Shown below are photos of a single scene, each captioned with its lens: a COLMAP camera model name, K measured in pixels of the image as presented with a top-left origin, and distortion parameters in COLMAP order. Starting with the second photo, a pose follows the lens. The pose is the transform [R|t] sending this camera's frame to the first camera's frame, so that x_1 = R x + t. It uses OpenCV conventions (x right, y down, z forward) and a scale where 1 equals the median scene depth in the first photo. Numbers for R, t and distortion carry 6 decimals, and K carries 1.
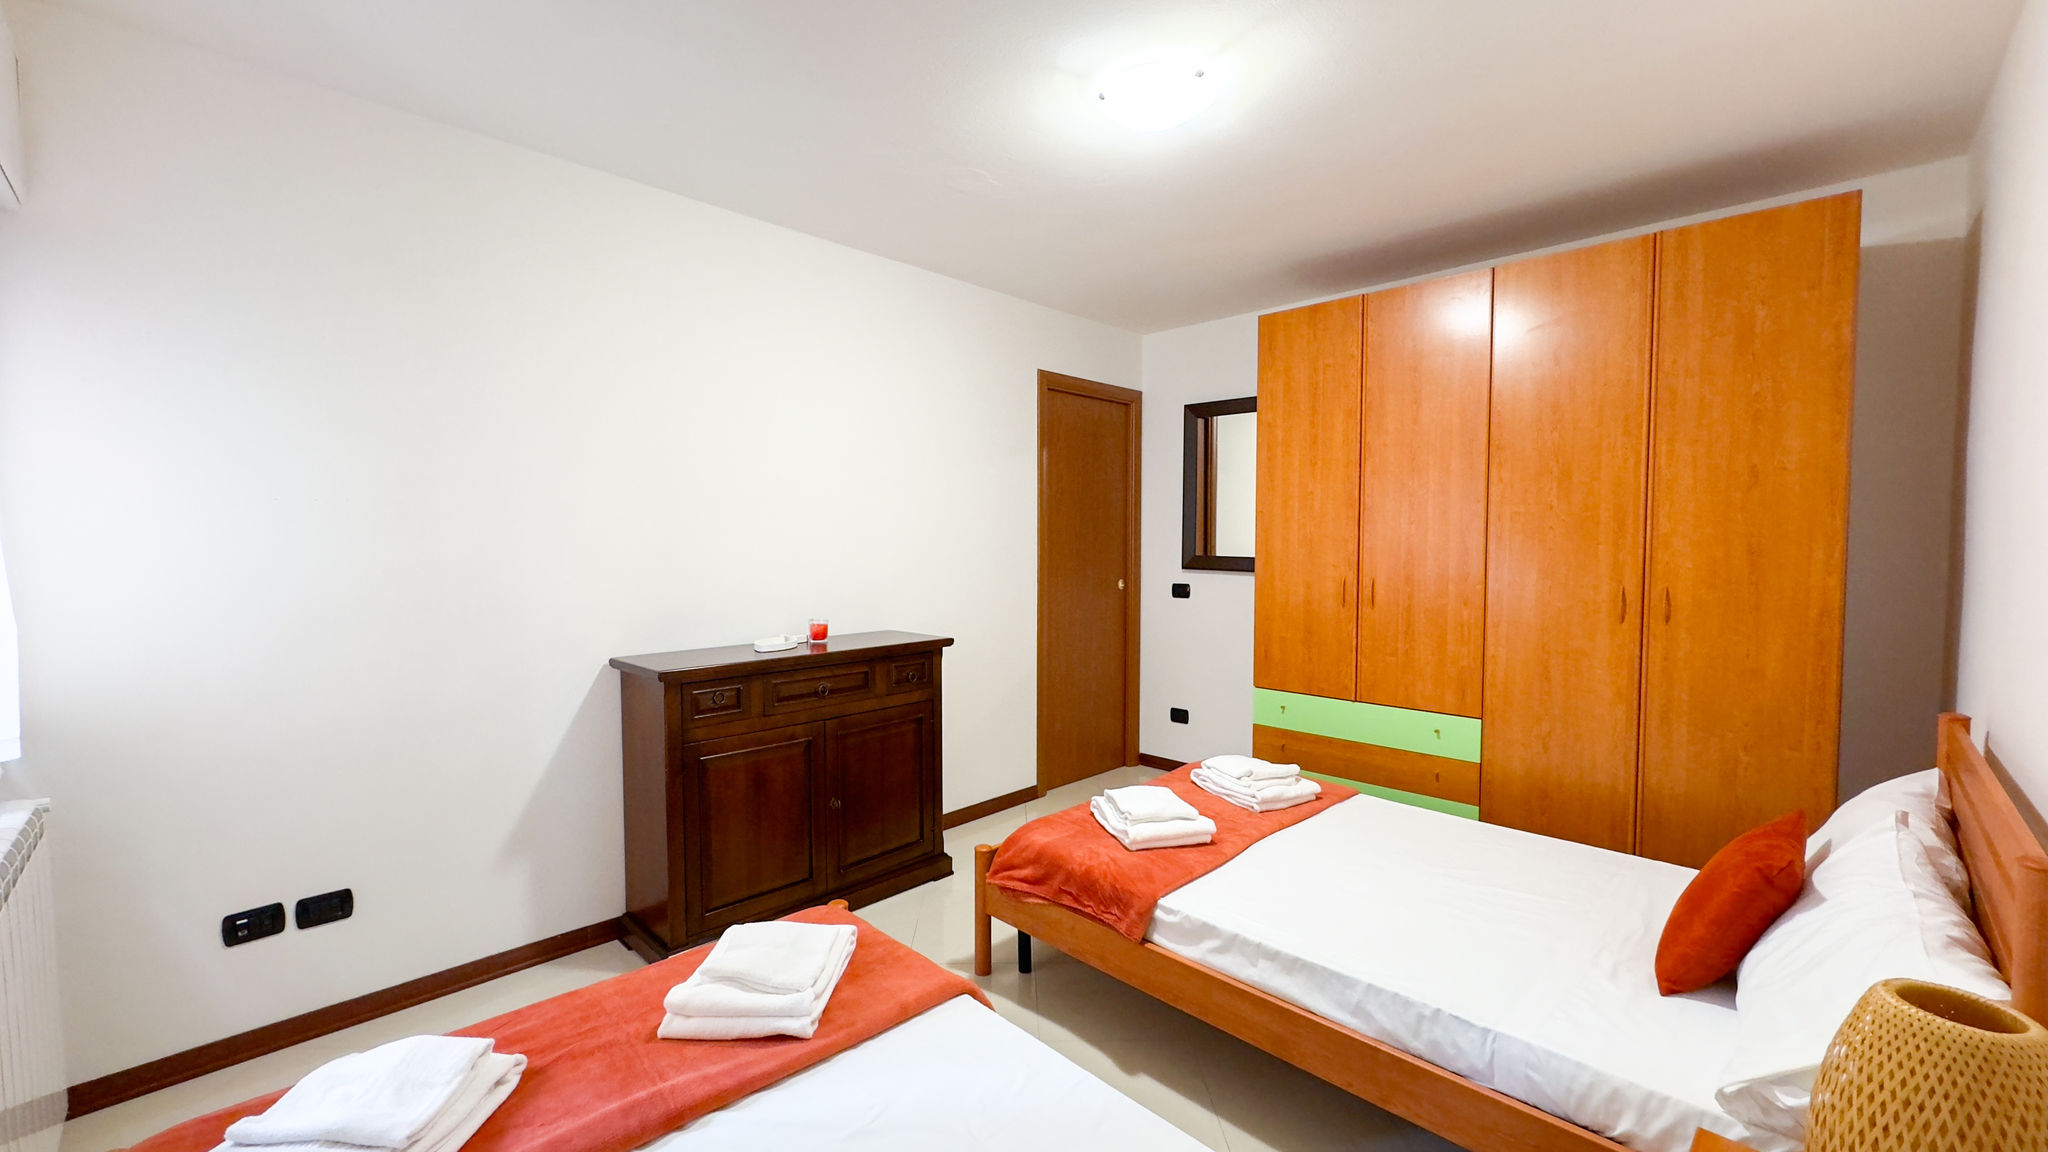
lens RADIAL K [[812.5, 0, 1021.5], [0, 812.5, 573.0], [0, 0, 1]] dist [-0.000814, 0.000241]
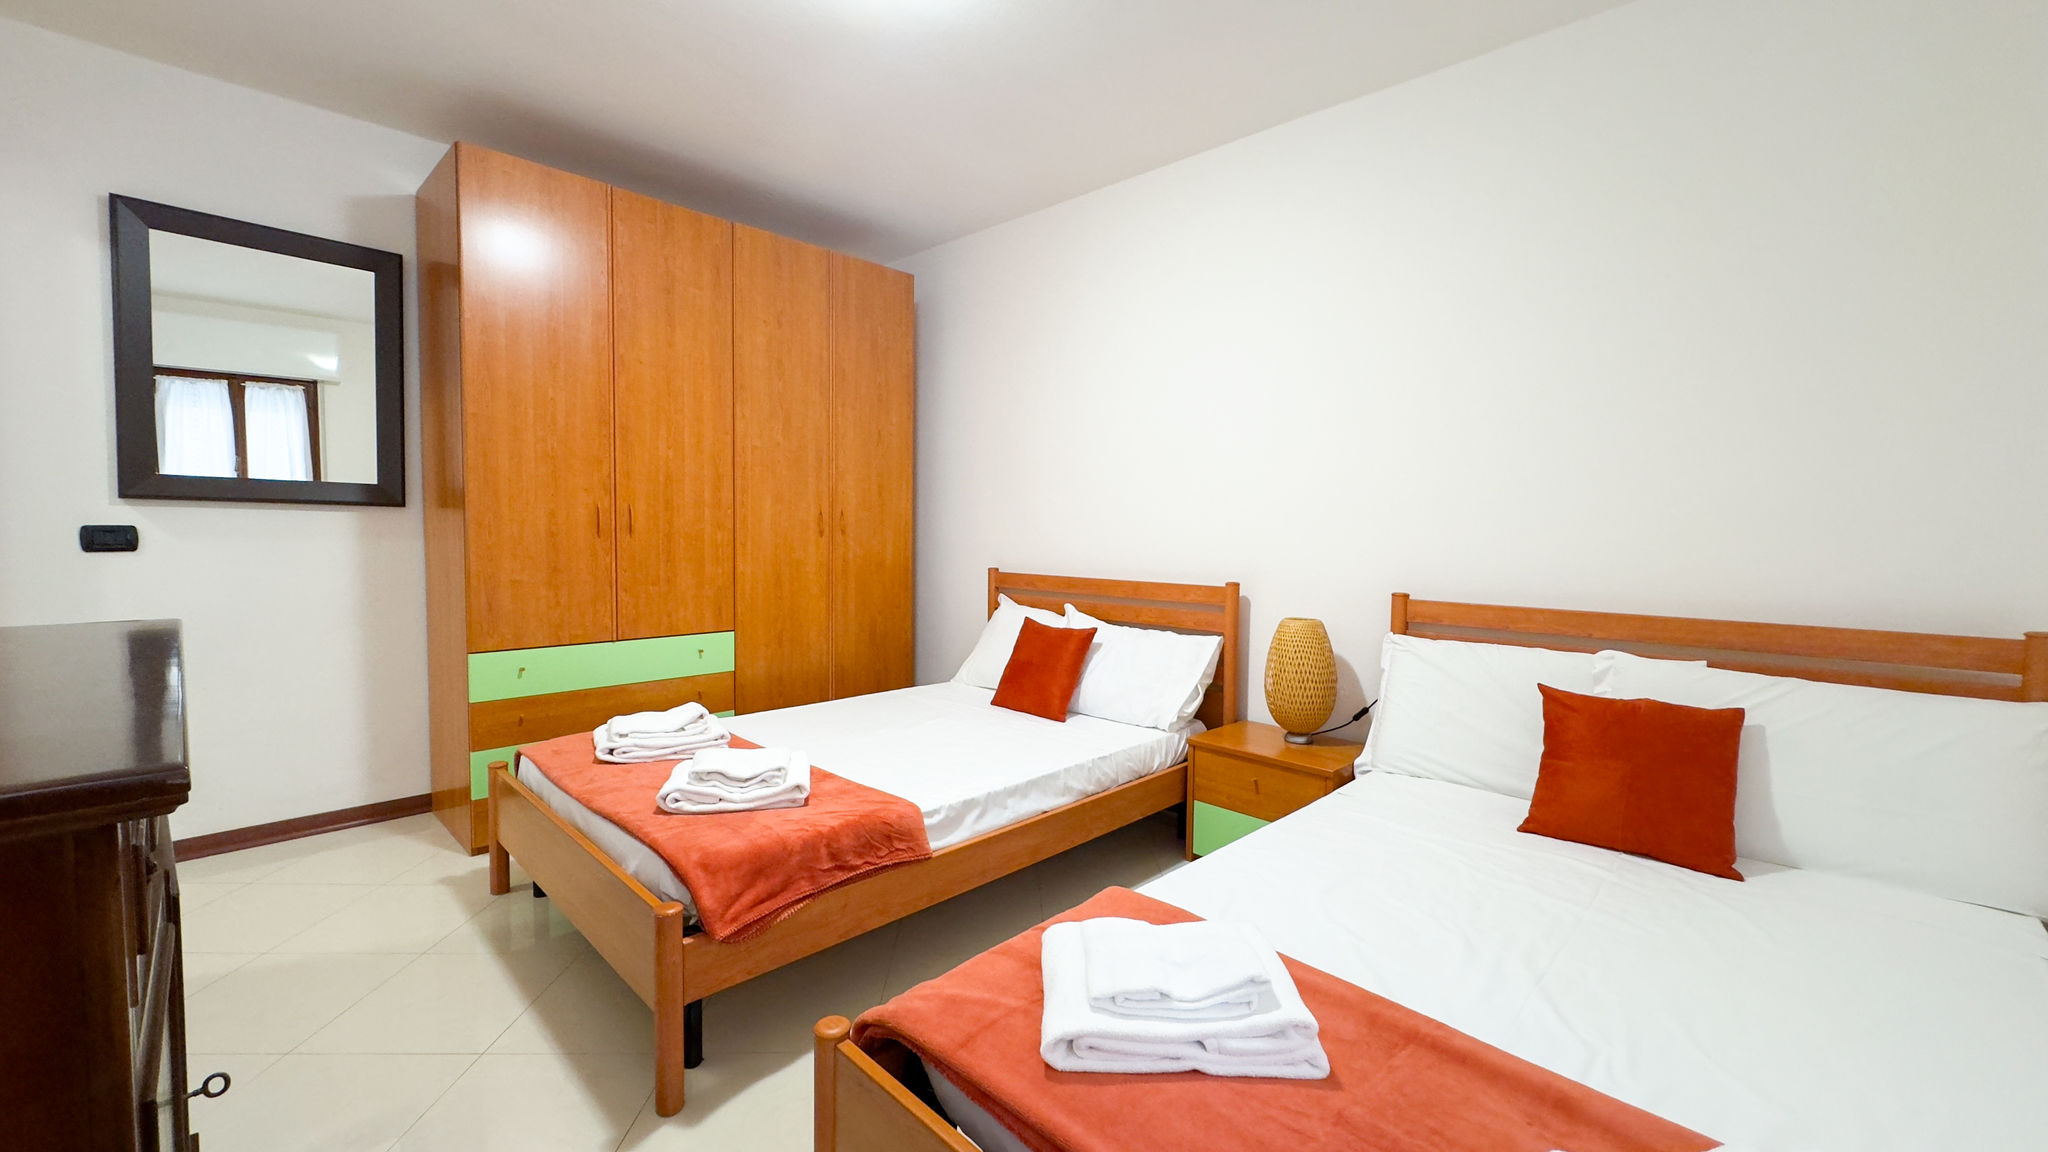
lens RADIAL K [[812.5, 0, 1021.5], [0, 812.5, 573.0], [0, 0, 1]] dist [-0.000814, 0.000241]
pose [[-0.012832, -0.056390, 0.998326, -0.585948], [0.029704, 0.997946, 0.056750, 0.053343], [-0.999476, 0.030382, -0.011130, 0.664079]]
